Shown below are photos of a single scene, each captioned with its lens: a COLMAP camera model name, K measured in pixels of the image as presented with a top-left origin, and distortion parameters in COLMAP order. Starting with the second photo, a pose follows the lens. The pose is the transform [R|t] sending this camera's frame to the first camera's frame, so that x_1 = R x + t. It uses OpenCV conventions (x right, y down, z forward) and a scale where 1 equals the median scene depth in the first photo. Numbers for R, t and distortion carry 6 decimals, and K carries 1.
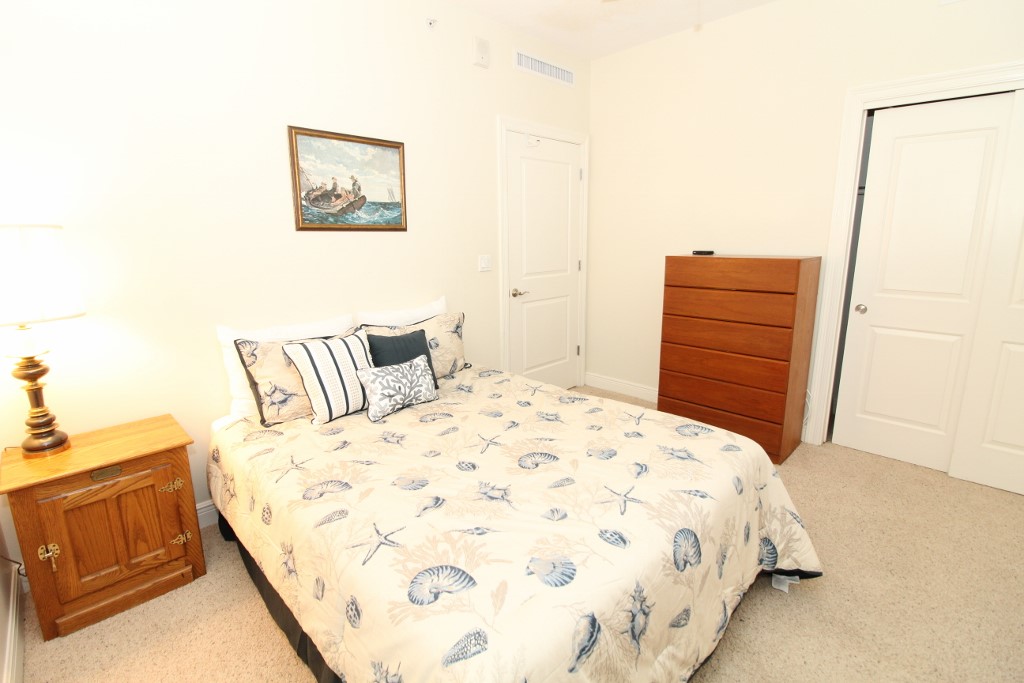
lens RADIAL K [[477.1, 0, 508.0], [0, 477.1, 339.0], [0, 0, 1]] dist [-0.012021, -0.004872]
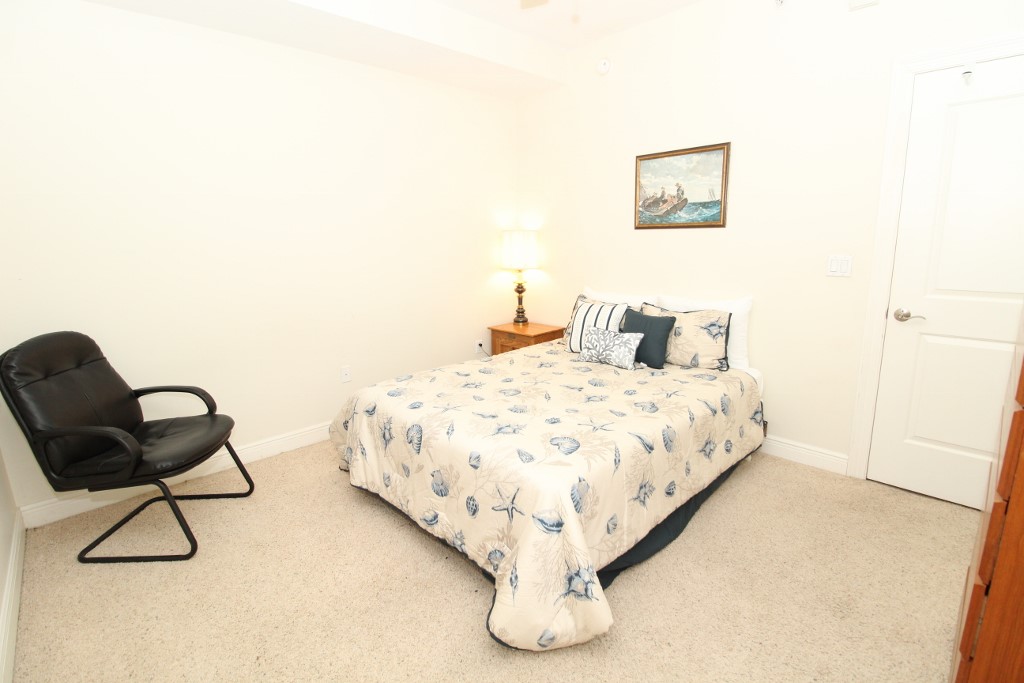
lens RADIAL K [[477.1, 0, 507.2], [0, 477.1, 341.8], [0, 0, 1]] dist [-0.012021, -0.004872]
pose [[-0.037268, 0.229999, -0.972477, 0.987445], [-0.184506, 0.954838, 0.232898, -0.160426], [0.982124, 0.188108, 0.006851, 0.648460]]
